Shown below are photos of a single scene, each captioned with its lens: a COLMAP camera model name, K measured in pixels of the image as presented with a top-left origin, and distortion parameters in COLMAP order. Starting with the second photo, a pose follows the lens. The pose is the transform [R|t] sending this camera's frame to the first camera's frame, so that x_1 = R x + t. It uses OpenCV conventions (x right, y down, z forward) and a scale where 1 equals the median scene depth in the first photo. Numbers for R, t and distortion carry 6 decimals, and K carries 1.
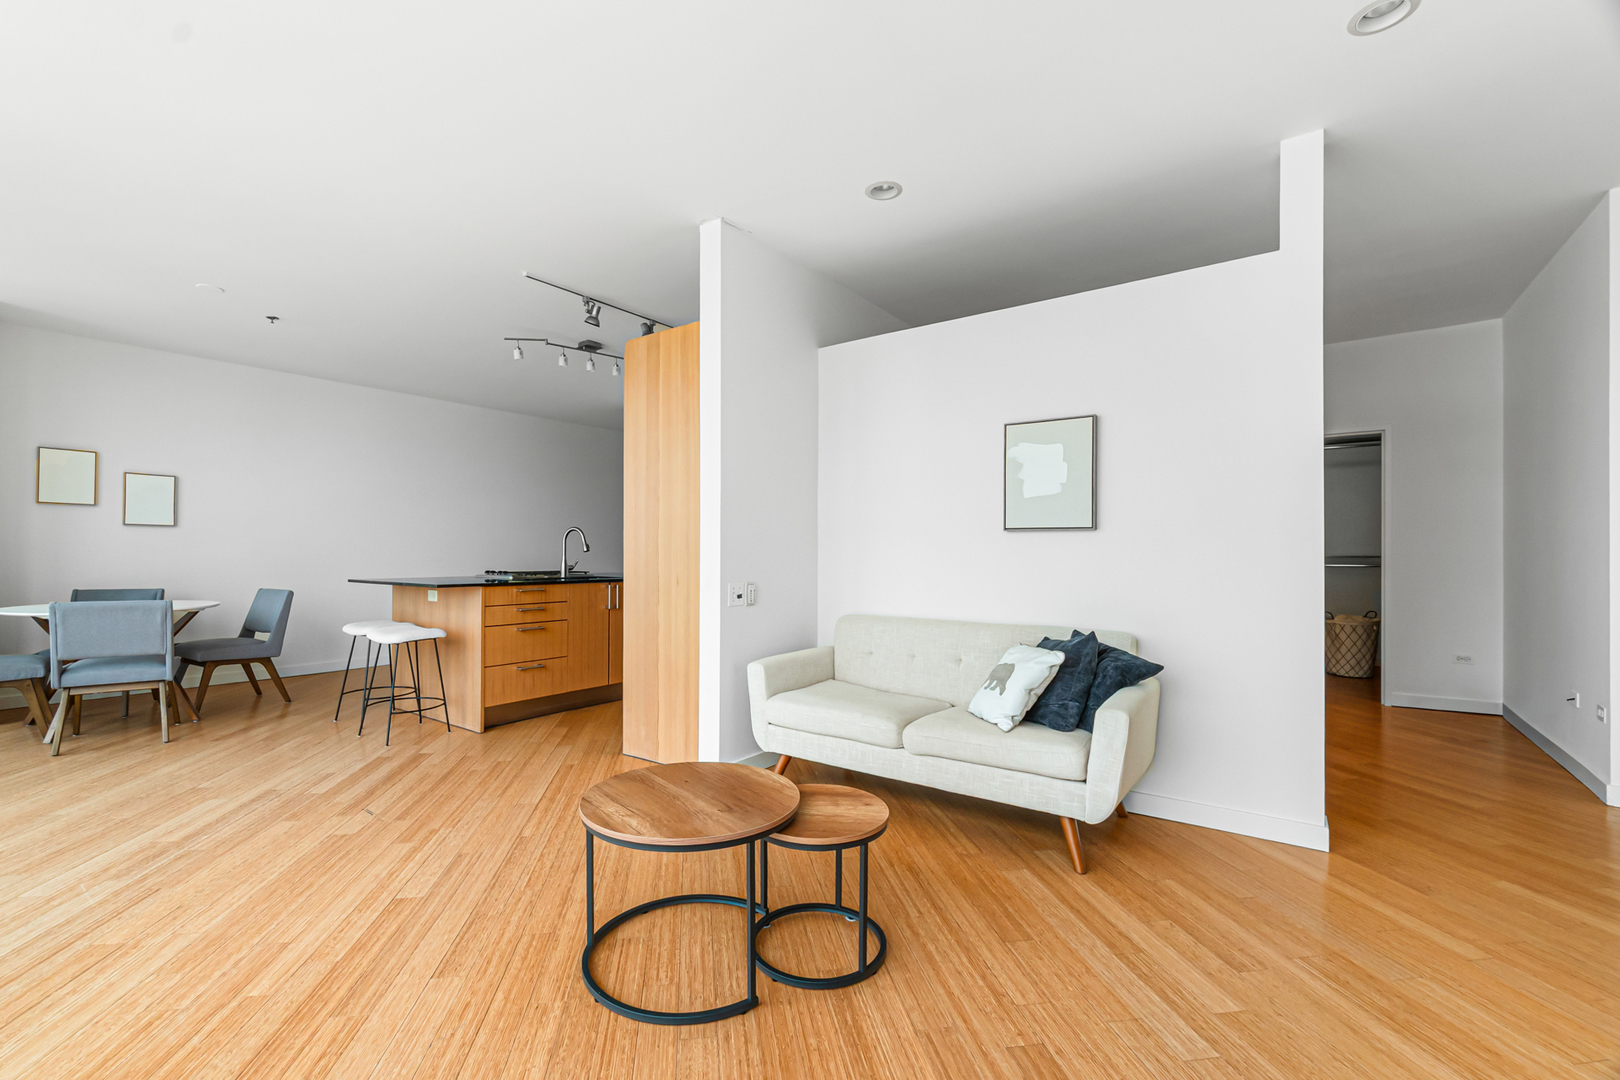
lens RADIAL K [[691.5, 0, 788.4], [0, 691.5, 552.6], [0, 0, 1]] dist [0.000063, 0.000073]
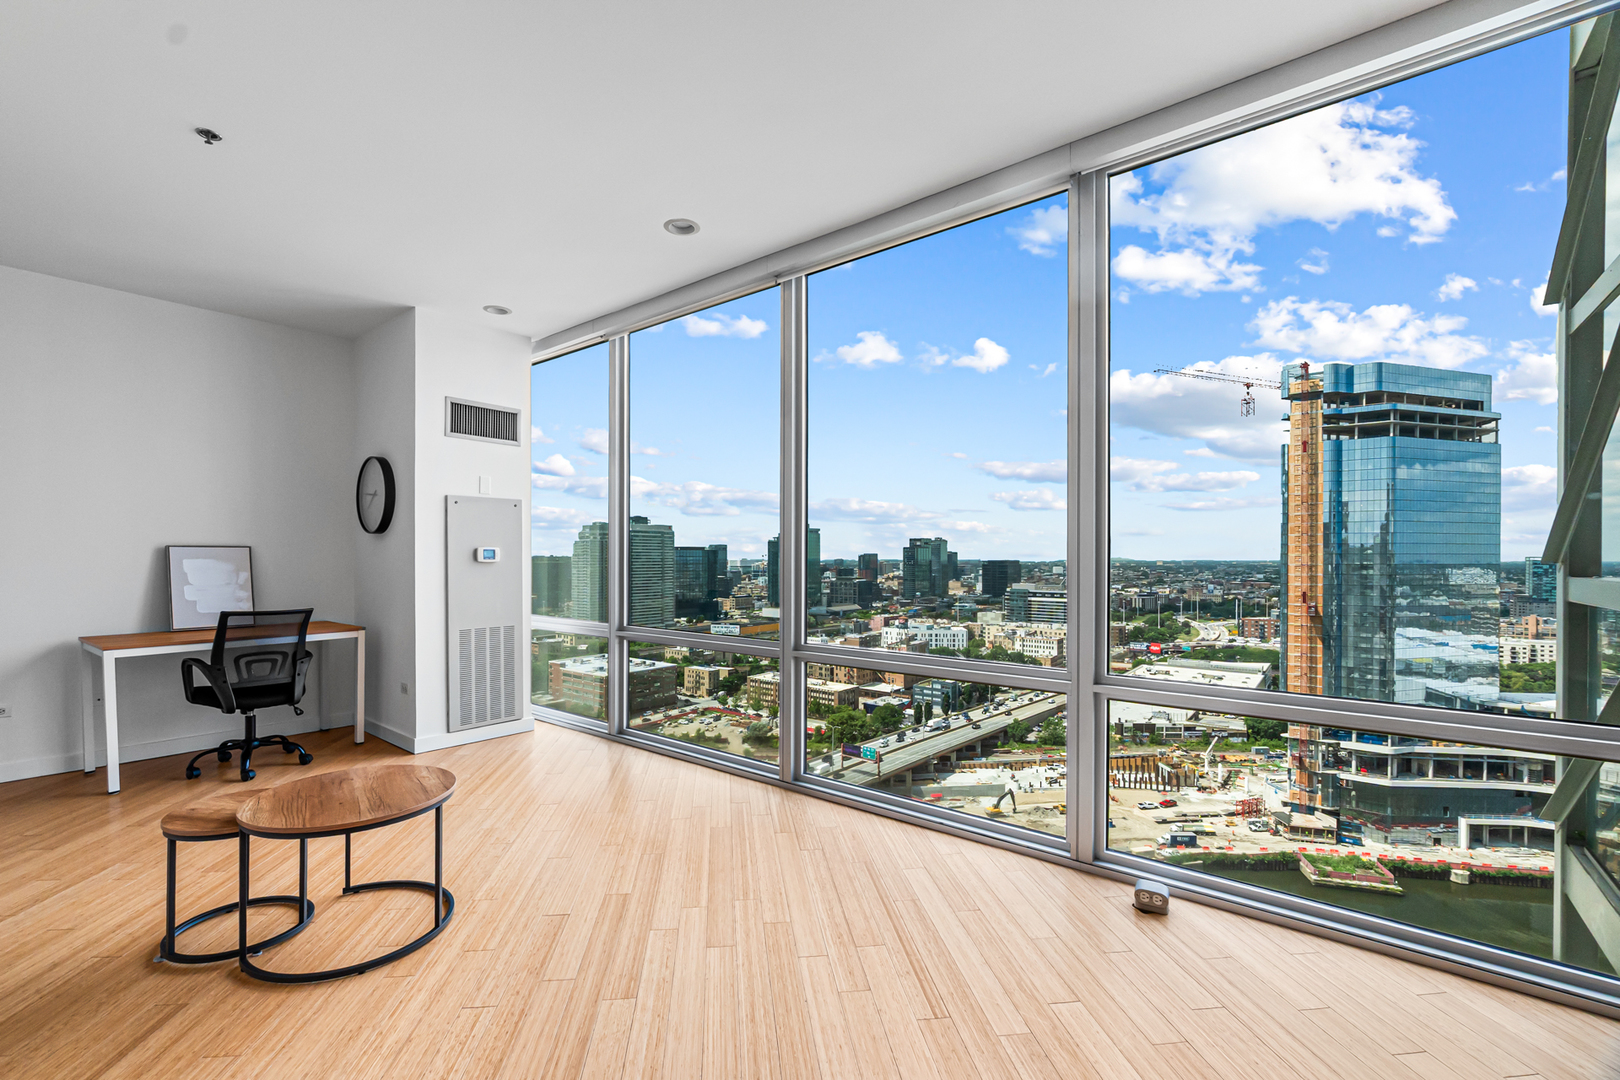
lens RADIAL K [[691.5, 0, 788.4], [0, 691.5, 552.6], [0, 0, 1]] dist [0.000063, 0.000073]
pose [[-0.998488, -0.001463, 0.054952, -0.675246], [-0.001703, 0.999989, -0.004332, -0.034897], [-0.054945, -0.004419, -0.998480, 1.545957]]
